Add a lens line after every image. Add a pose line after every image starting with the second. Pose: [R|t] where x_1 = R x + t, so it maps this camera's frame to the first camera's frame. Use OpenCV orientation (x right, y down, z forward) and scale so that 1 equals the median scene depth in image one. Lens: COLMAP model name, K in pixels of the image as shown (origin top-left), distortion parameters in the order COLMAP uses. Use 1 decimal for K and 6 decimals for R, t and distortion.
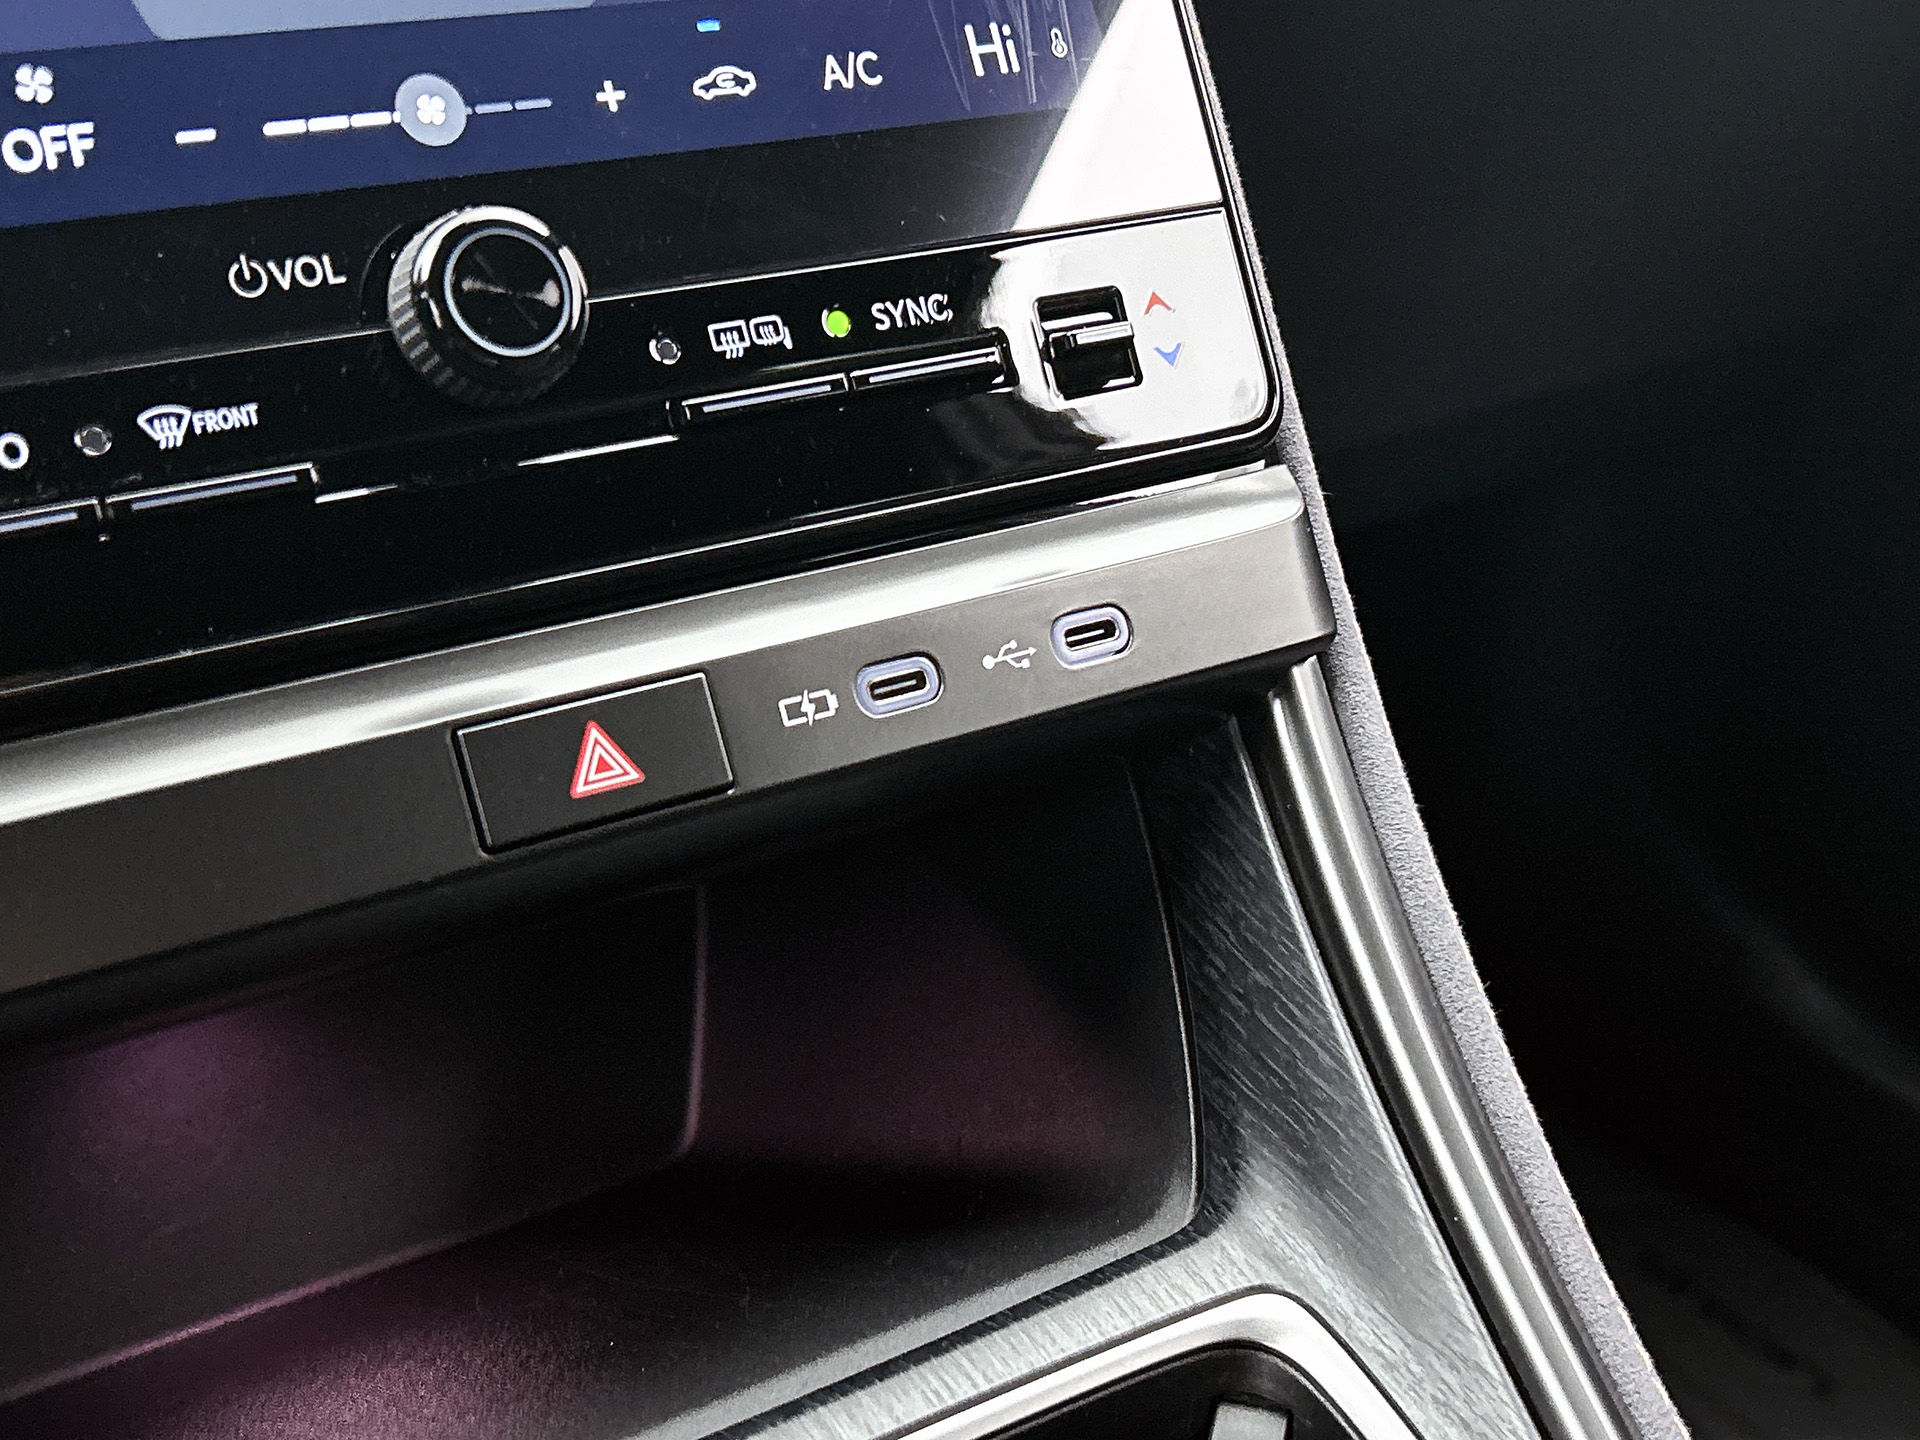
lens RADIAL K [[2422.4, 0, 935.9], [0, 2422.4, 722.3], [0, 0, 1]] dist [0.079162, 0.000000]
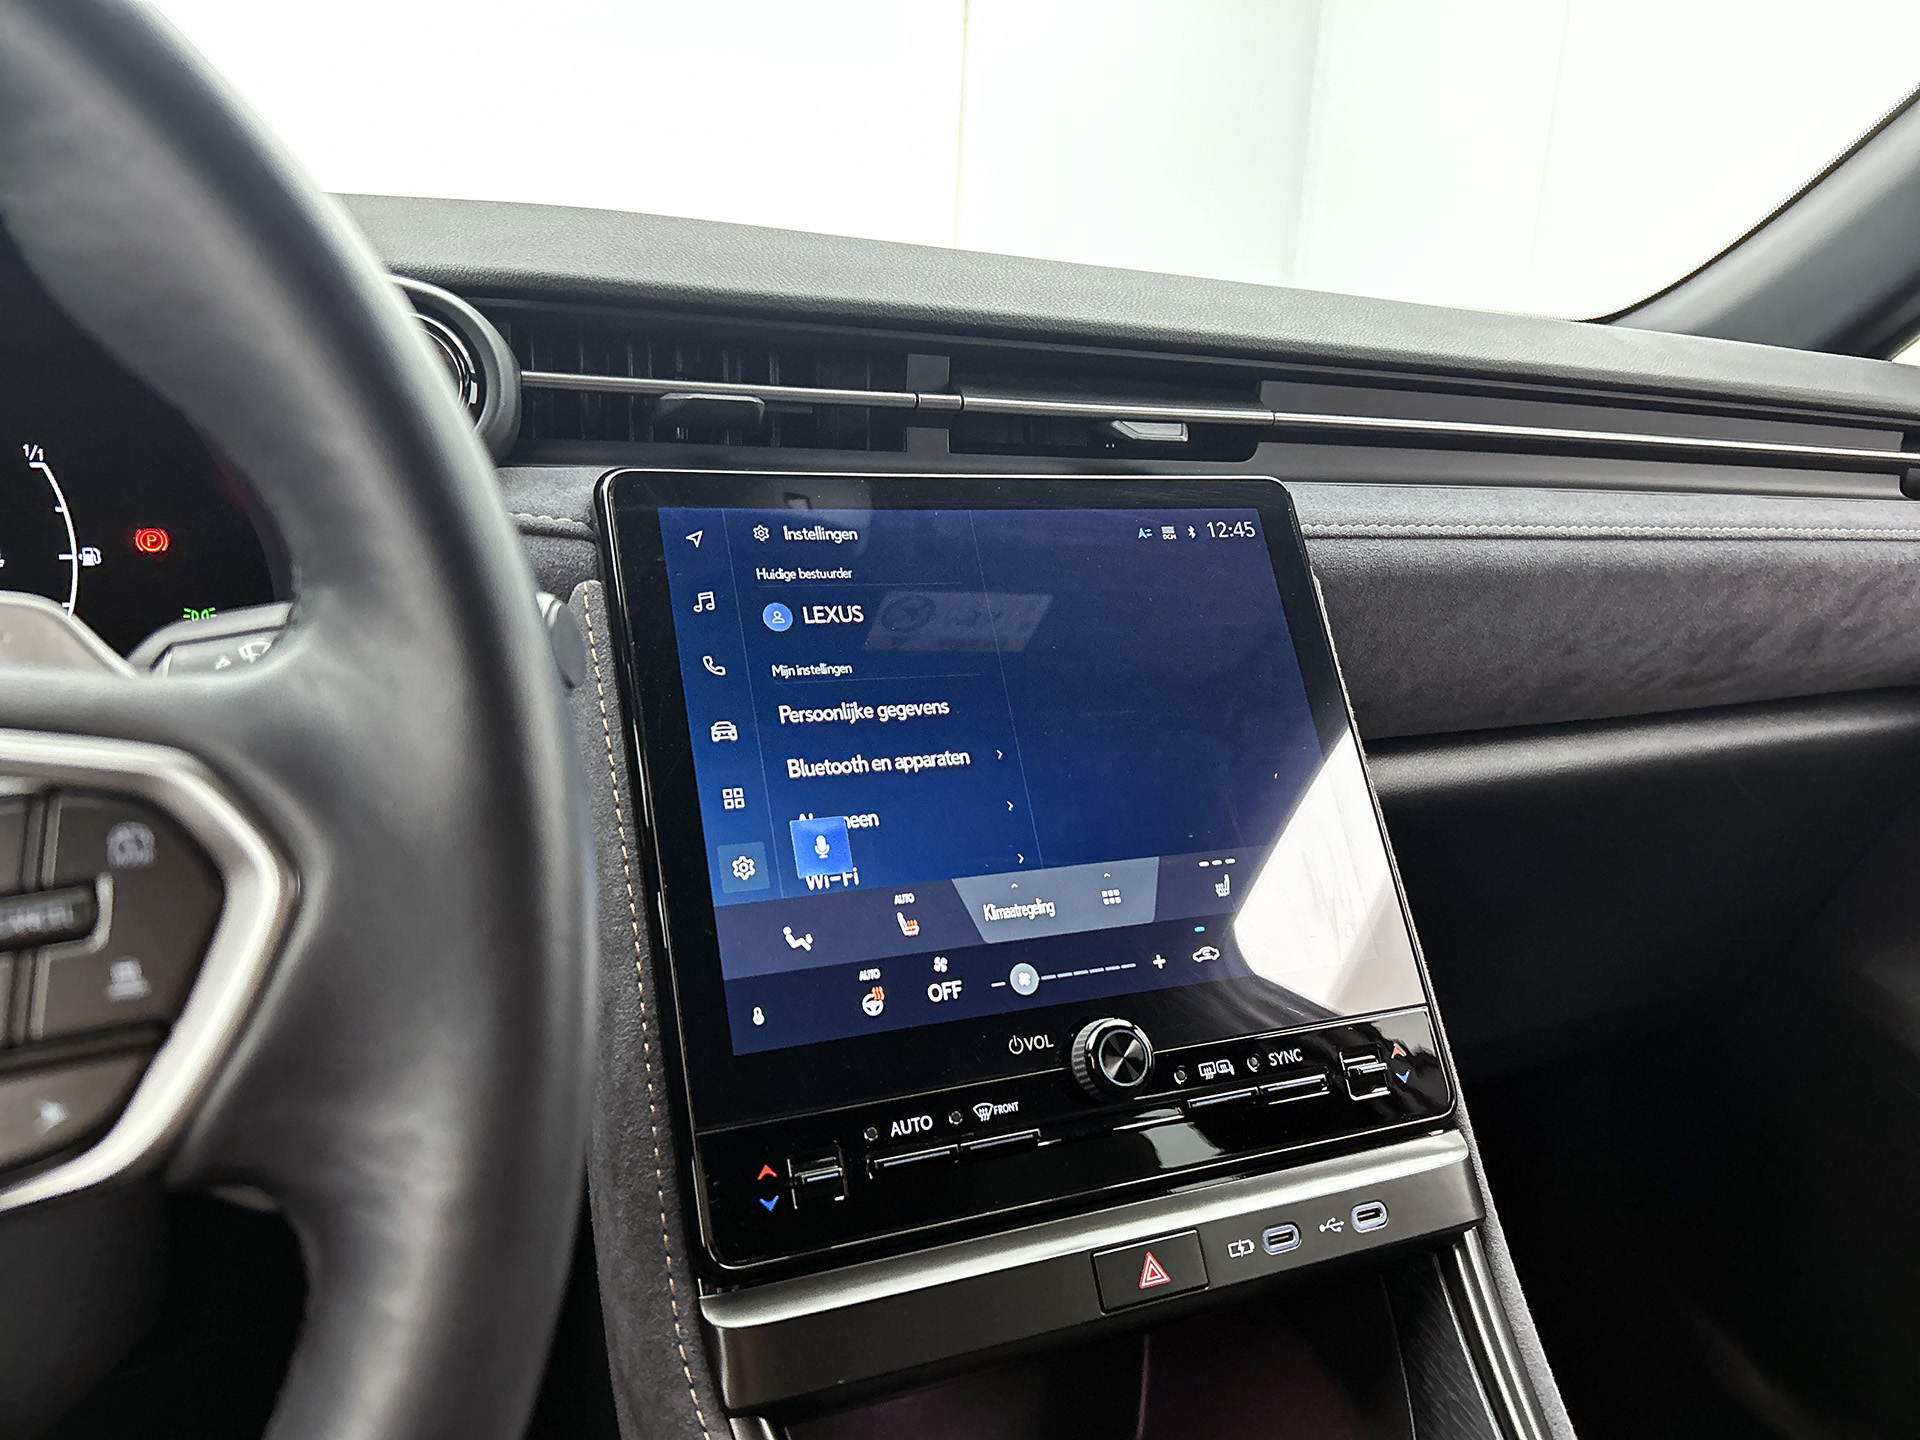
lens RADIAL K [[1469.0, 0, 958.9], [0, 1469.0, 718.8], [0, 0, 1]] dist [0.043746, -0.060535]
pose [[0.988349, 0.032854, -0.148614, -0.119652], [-0.069318, 0.966445, -0.247344, -0.117669], [0.135501, 0.254764, 0.957463, -0.425557]]
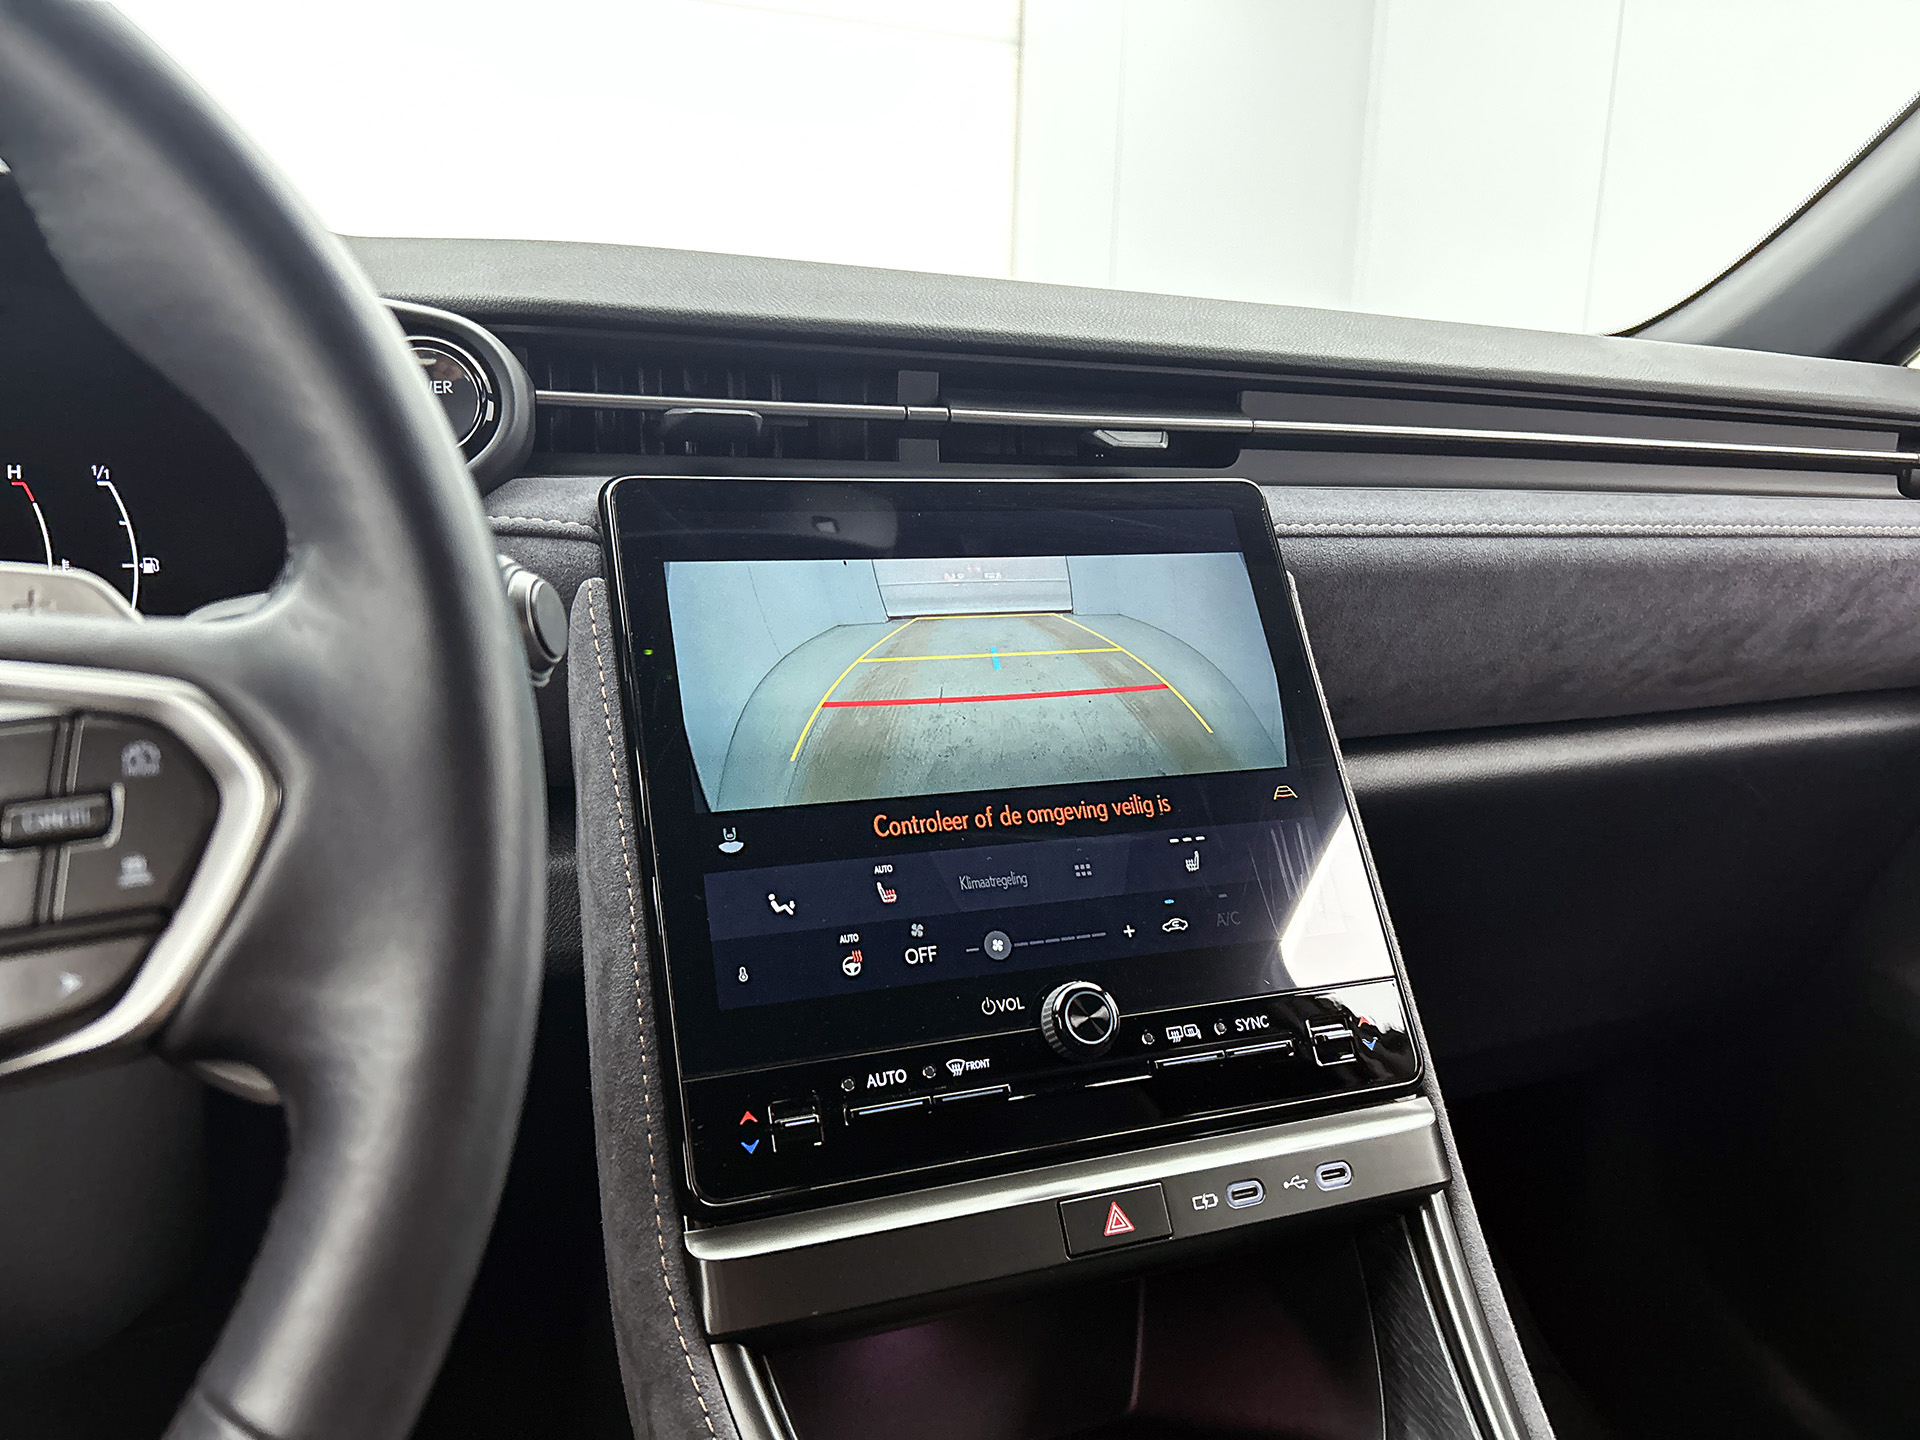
lens RADIAL K [[1469.0, 0, 954.8], [0, 1469.0, 704.1], [0, 0, 1]] dist [0.043746, -0.060535]
pose [[0.979615, 0.015874, -0.200258, -0.012368], [-0.072927, 0.956966, -0.280887, -0.045334], [0.187181, 0.289765, 0.938616, -0.484490]]
